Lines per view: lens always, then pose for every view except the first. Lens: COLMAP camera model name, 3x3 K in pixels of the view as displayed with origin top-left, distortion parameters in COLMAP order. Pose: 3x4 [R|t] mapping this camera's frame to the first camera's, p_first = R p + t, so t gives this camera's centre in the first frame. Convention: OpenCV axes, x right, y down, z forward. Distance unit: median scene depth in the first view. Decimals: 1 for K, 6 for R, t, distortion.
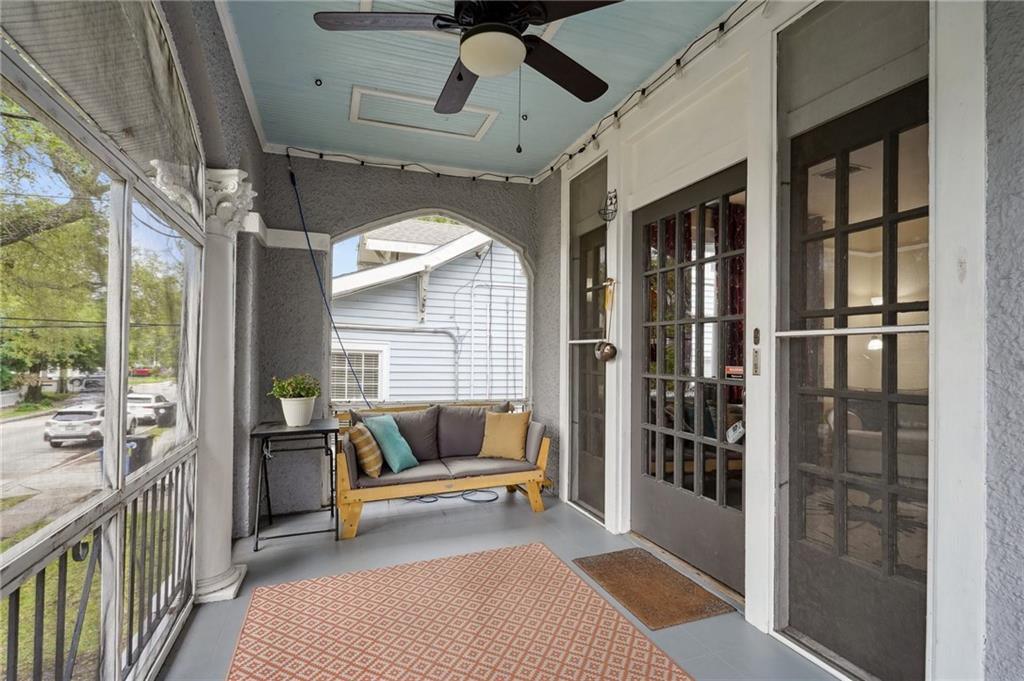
lens RADIAL K [[494.9, 0, 512.5], [0, 494.9, 345.2], [0, 0, 1]] dist [0.001407, -0.000201]
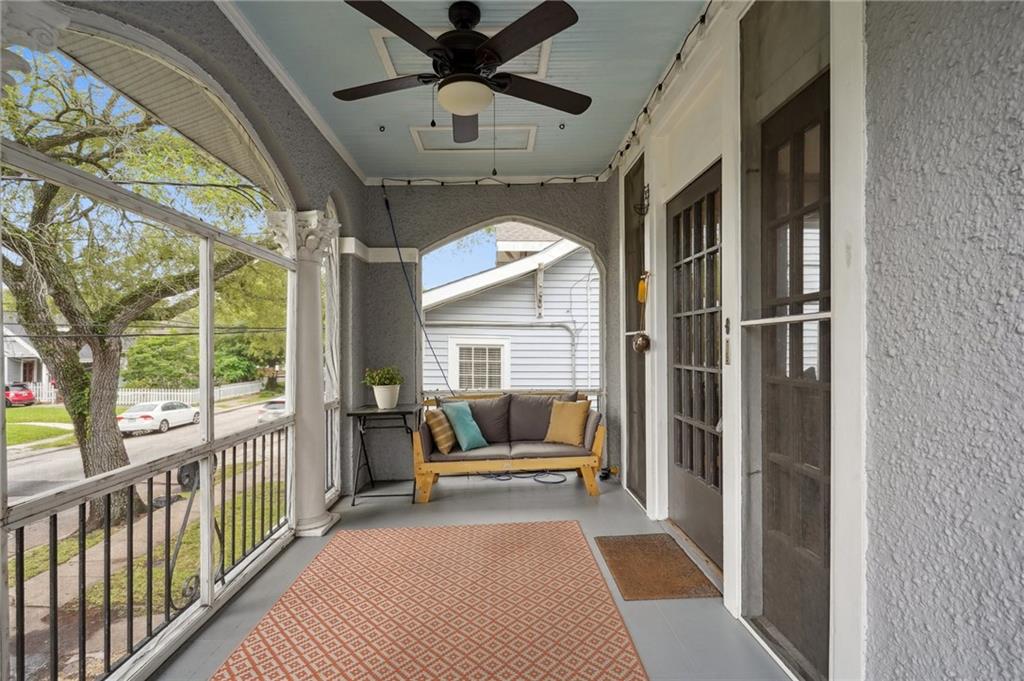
lens RADIAL K [[497.1, 0, 512.4], [0, 497.1, 342.8], [0, 0, 1]] dist [0.002224, 0.000054]
pose [[0.947700, -0.019782, -0.318549, 0.244939], [0.023099, 0.999711, 0.006639, -0.000317], [0.318326, -0.013650, 0.947883, -0.061656]]
